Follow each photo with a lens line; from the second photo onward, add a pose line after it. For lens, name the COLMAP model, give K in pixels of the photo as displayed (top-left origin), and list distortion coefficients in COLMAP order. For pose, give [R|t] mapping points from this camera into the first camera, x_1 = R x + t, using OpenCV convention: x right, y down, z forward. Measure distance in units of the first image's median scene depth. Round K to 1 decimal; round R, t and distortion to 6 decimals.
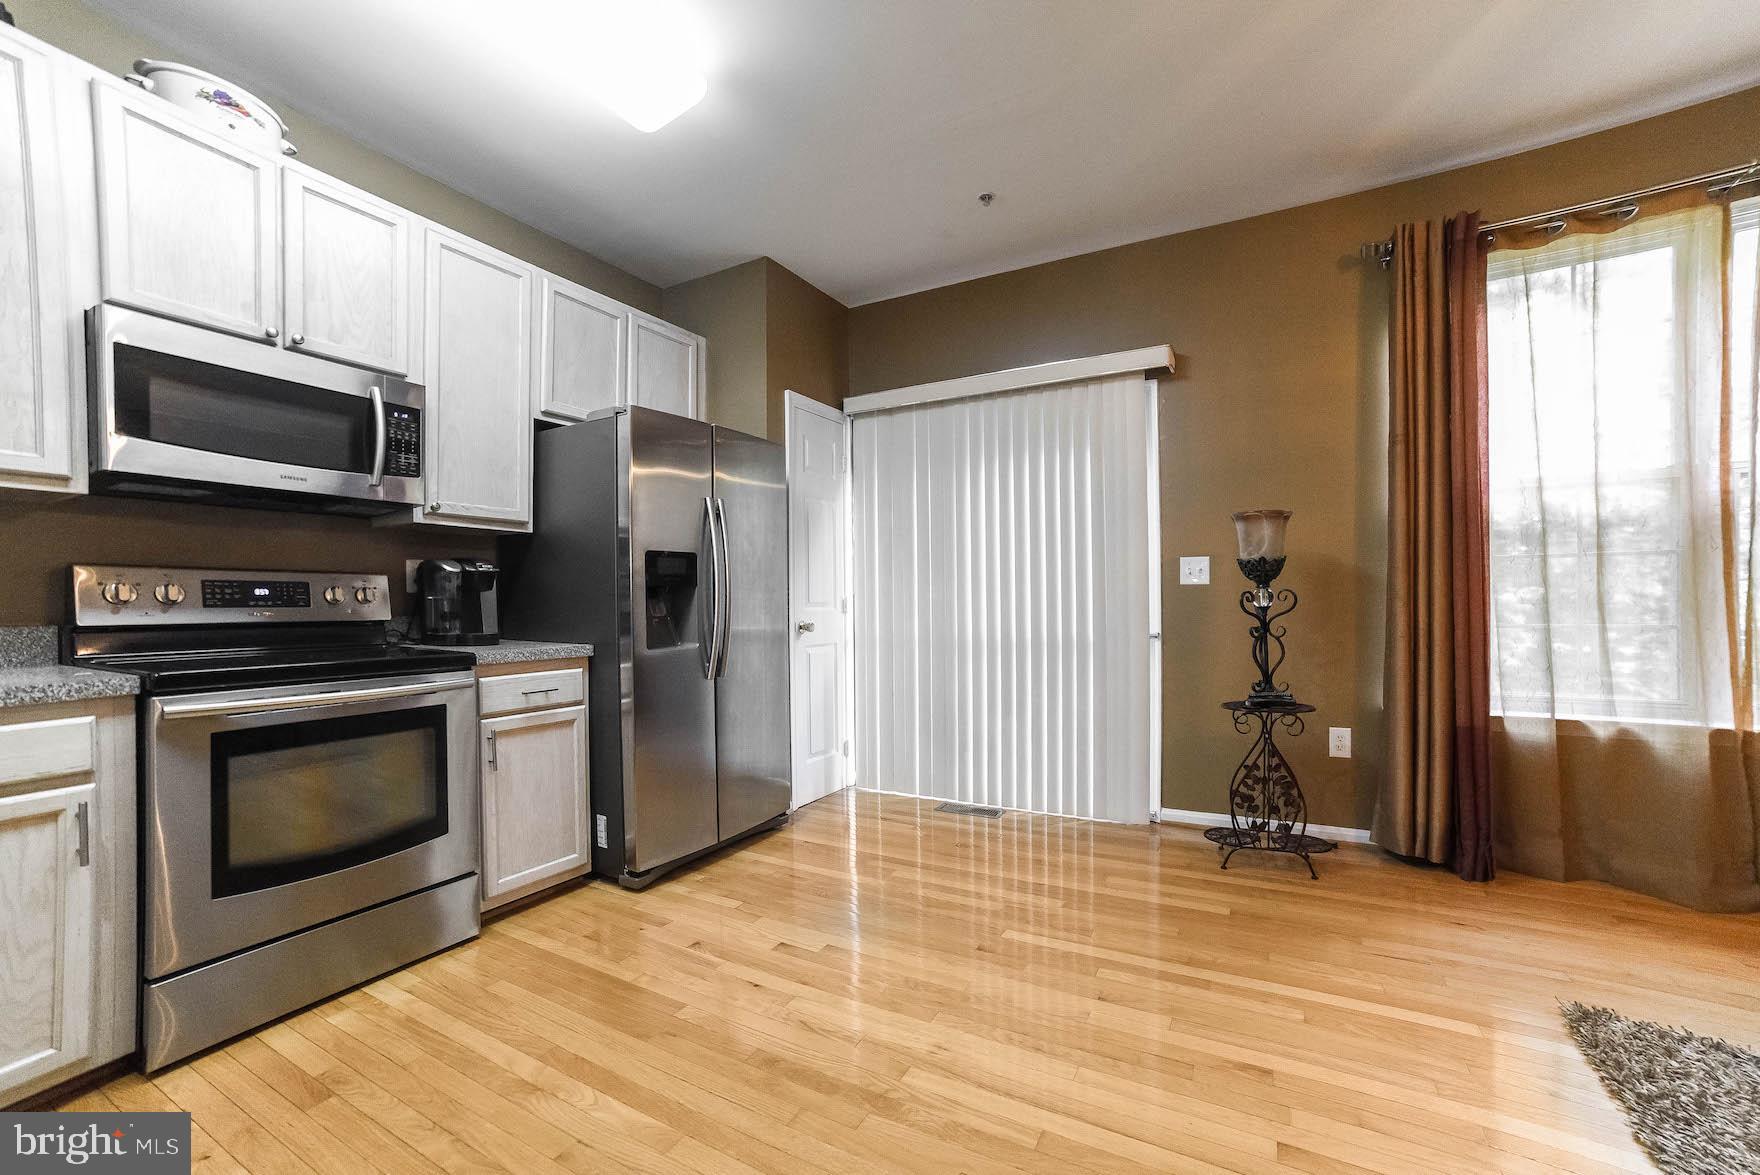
lens RADIAL K [[720.4, 0, 875.9], [0, 720.4, 603.5], [0, 0, 1]] dist [-0.081510, 0.034729]
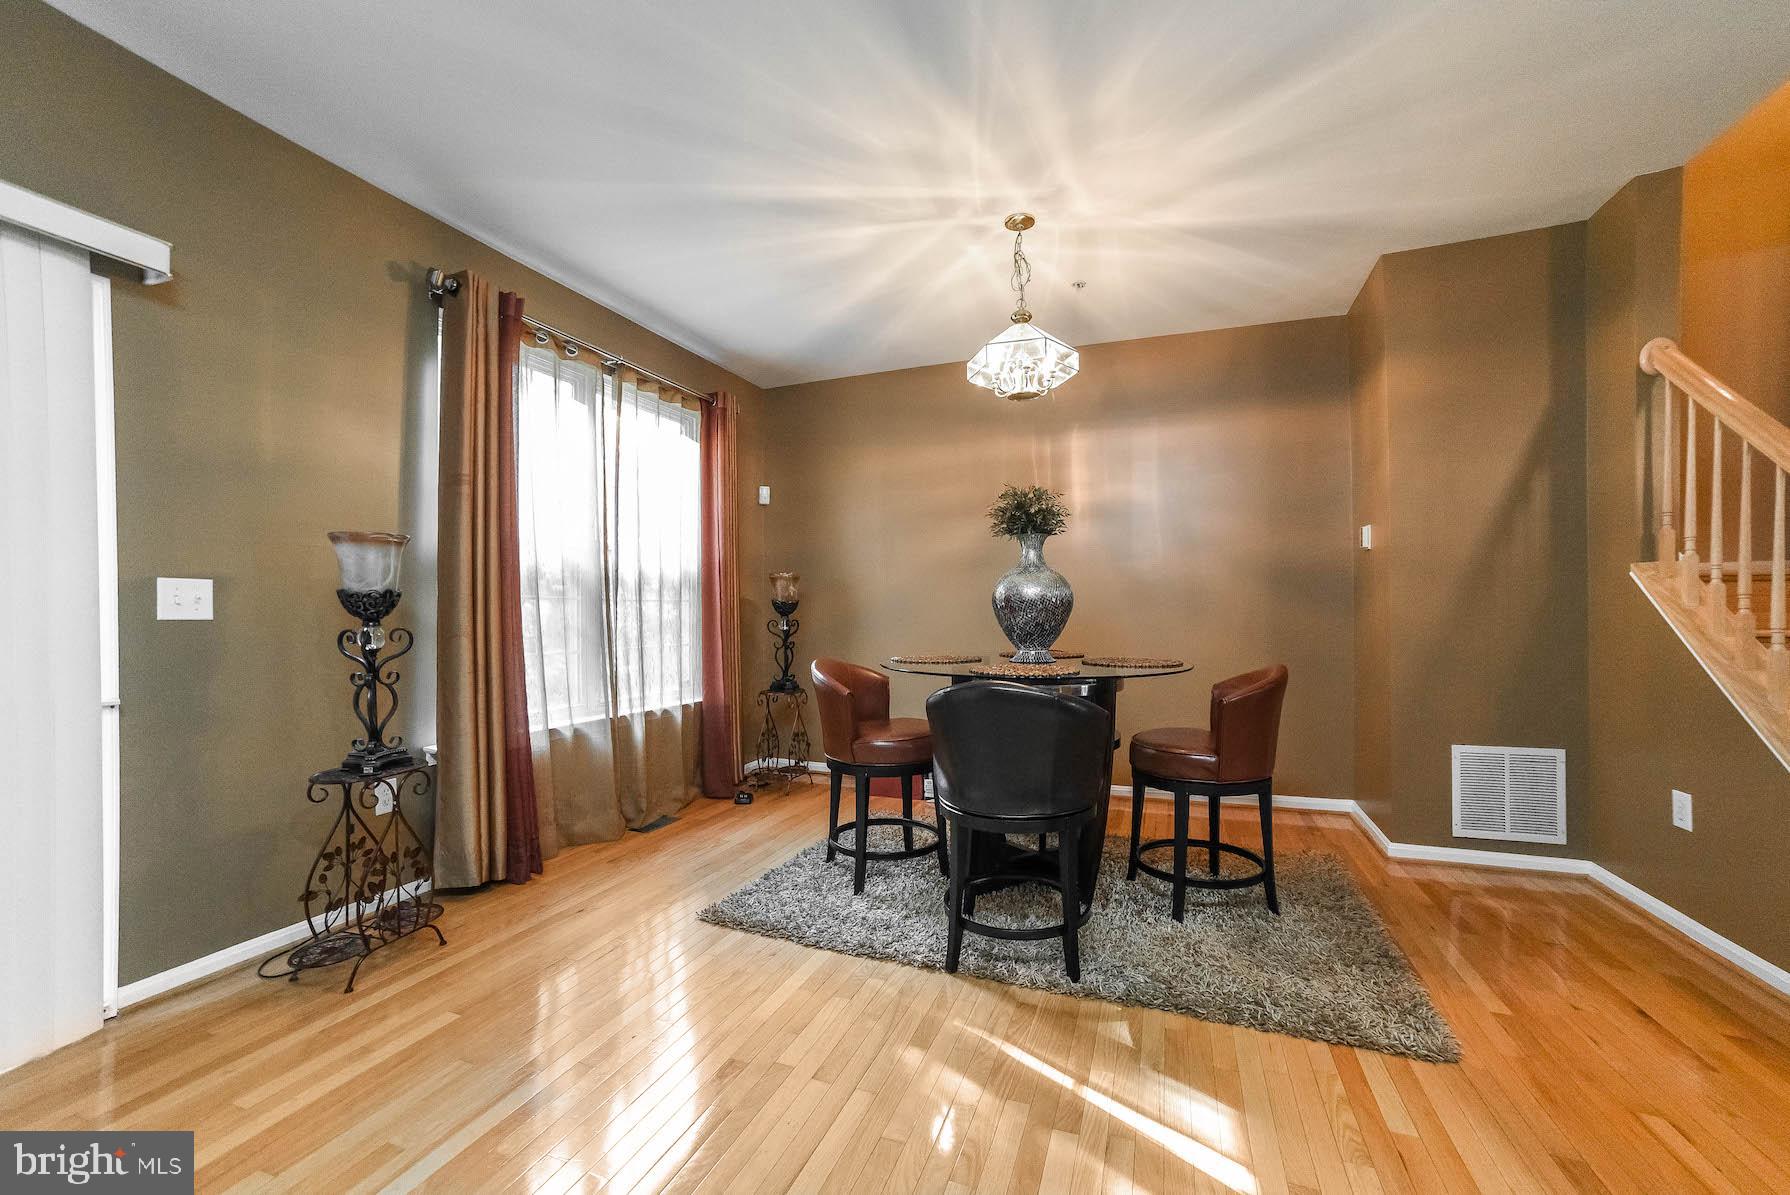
lens RADIAL K [[714.4, 0, 899.4], [0, 714.4, 612.5], [0, 0, 1]] dist [-0.079681, 0.037137]
pose [[-0.152237, 0.013052, 0.988258, -0.342221], [0.011034, 0.999873, -0.011506, -0.022279], [-0.988282, 0.009153, -0.152362, 0.512603]]
